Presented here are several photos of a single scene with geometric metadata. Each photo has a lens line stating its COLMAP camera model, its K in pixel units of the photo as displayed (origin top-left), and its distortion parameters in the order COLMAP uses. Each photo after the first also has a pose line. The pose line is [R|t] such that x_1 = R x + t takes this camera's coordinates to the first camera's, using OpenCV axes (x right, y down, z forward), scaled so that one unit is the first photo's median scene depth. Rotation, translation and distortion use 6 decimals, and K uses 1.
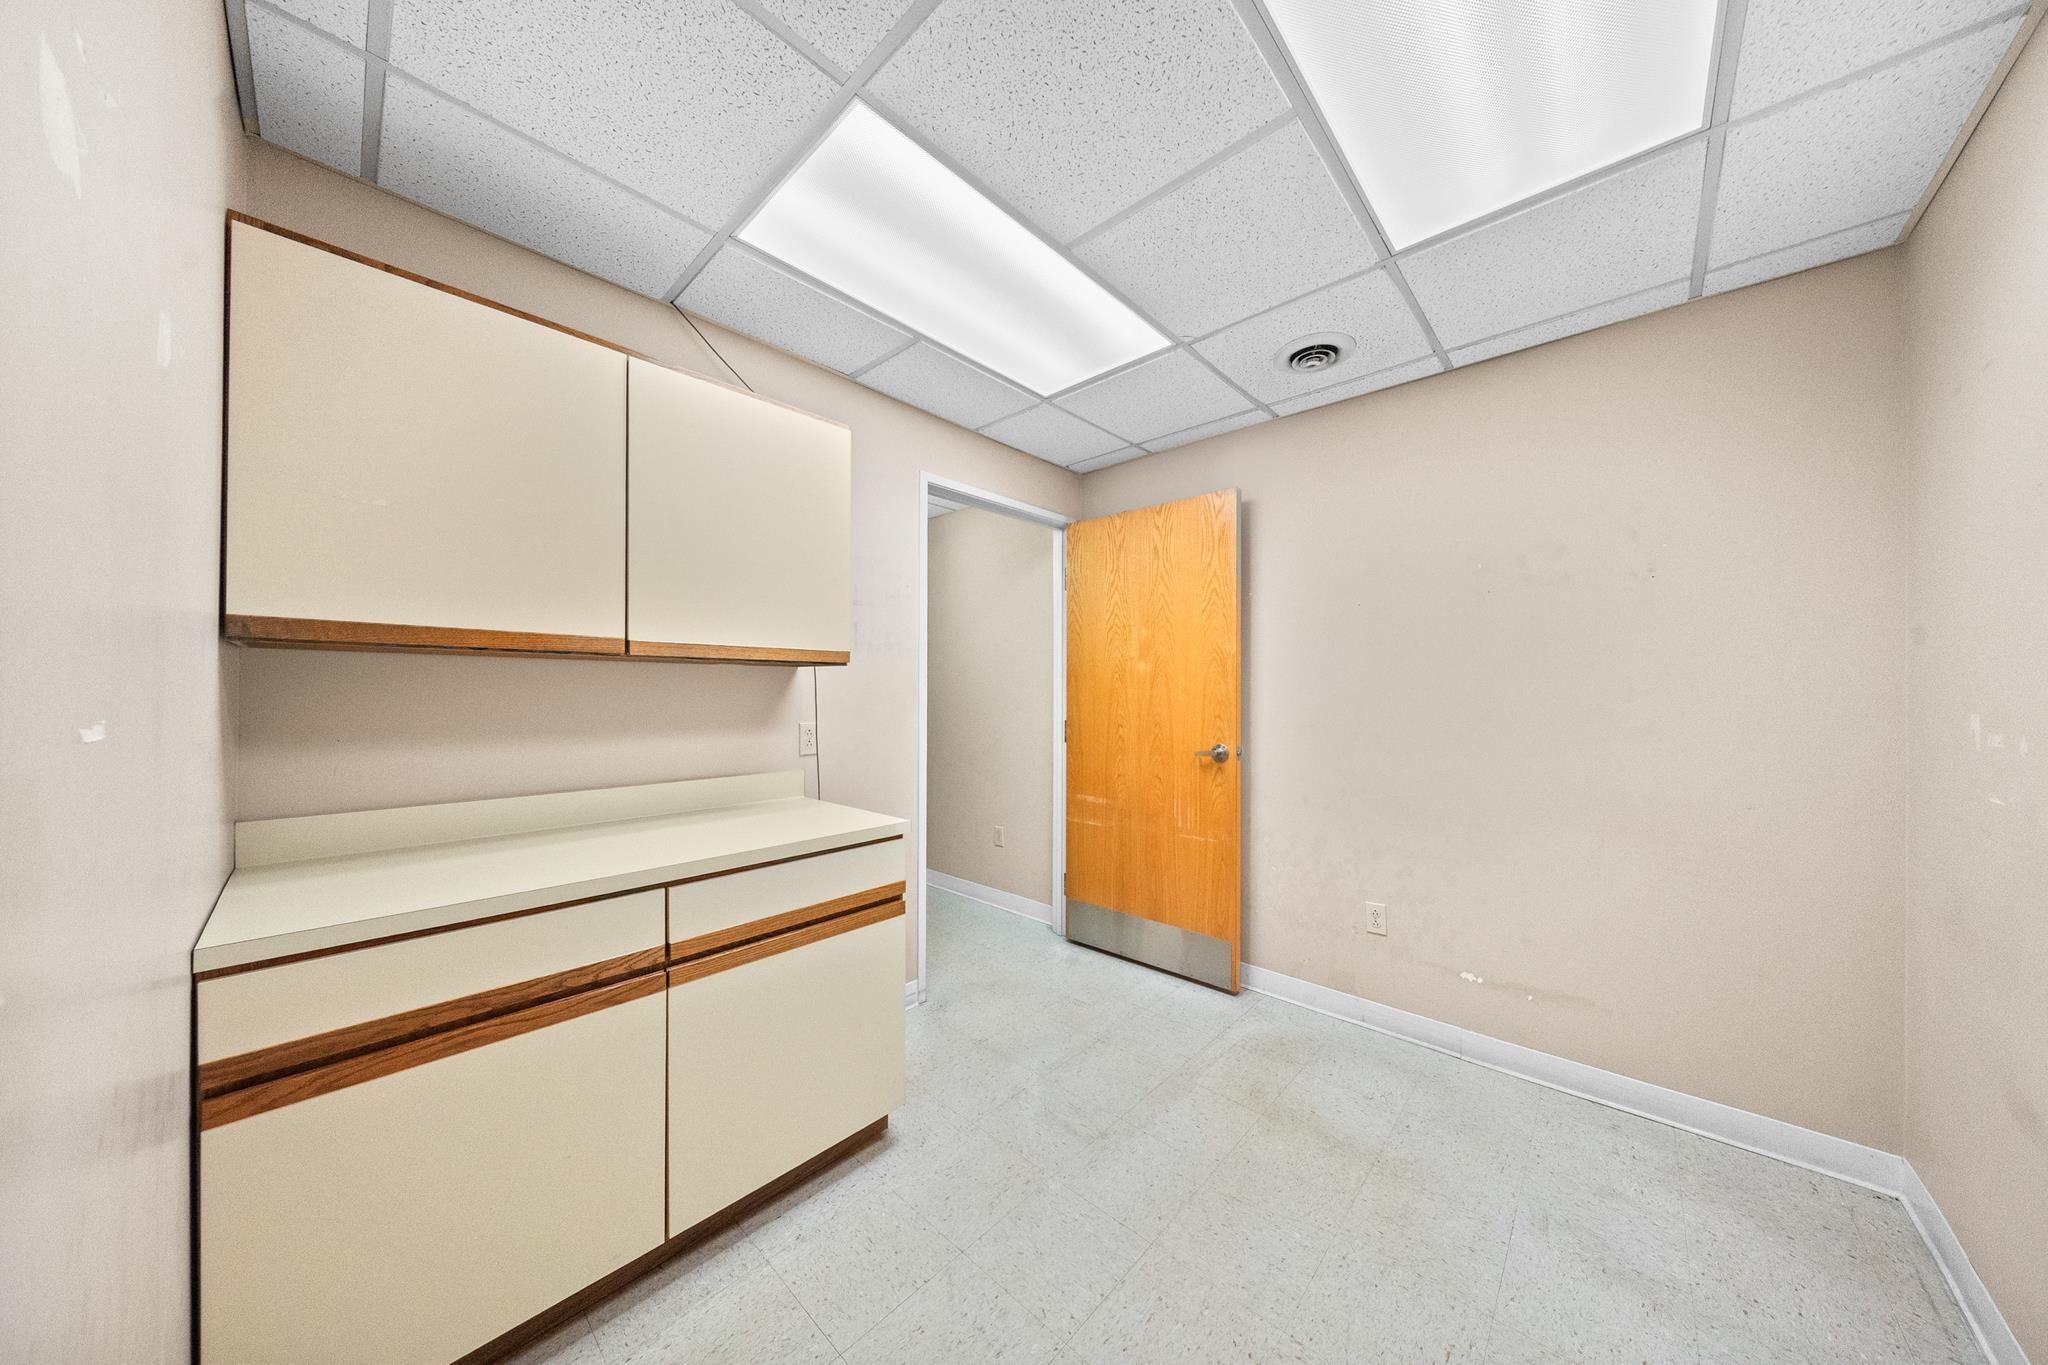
lens RADIAL K [[649.6, 0, 1024.0], [0, 649.6, 720.0], [0, 0, 1]] dist [0.000693, 0.000075]
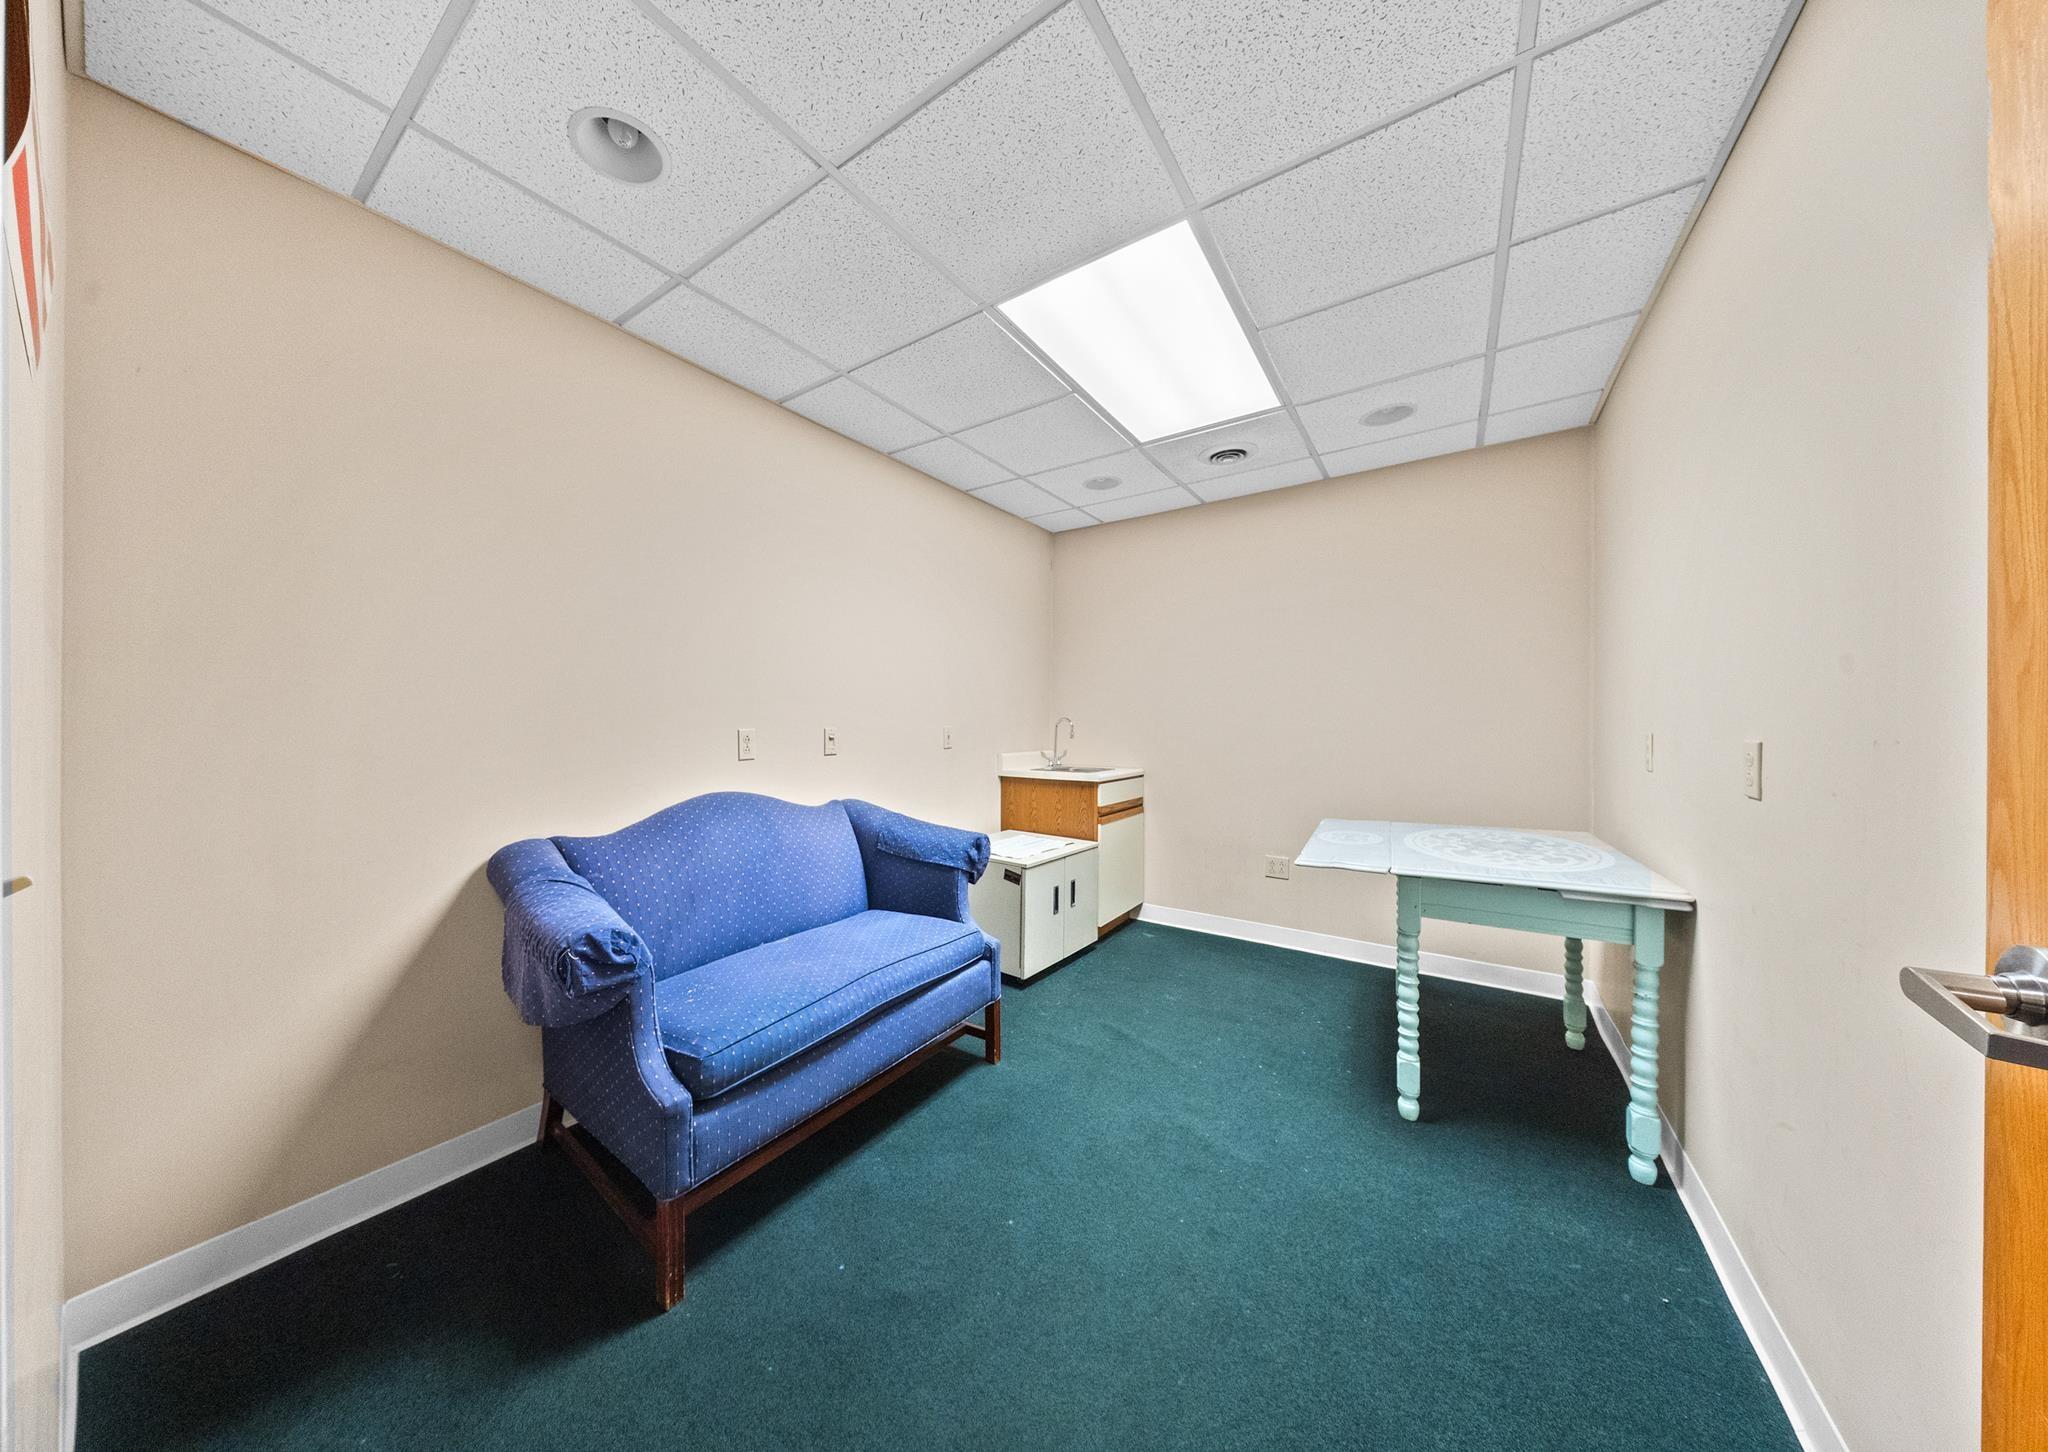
lens RADIAL K [[627.3, 0, 1024.0], [0, 627.3, 726.0], [0, 0, 1]] dist [-0.000548, -0.000070]
pose [[0.986654, 0.008941, 0.162584, -0.163851], [-0.006249, 0.999835, -0.017059, 0.010025], [-0.162710, 0.015815, 0.986547, -0.173516]]
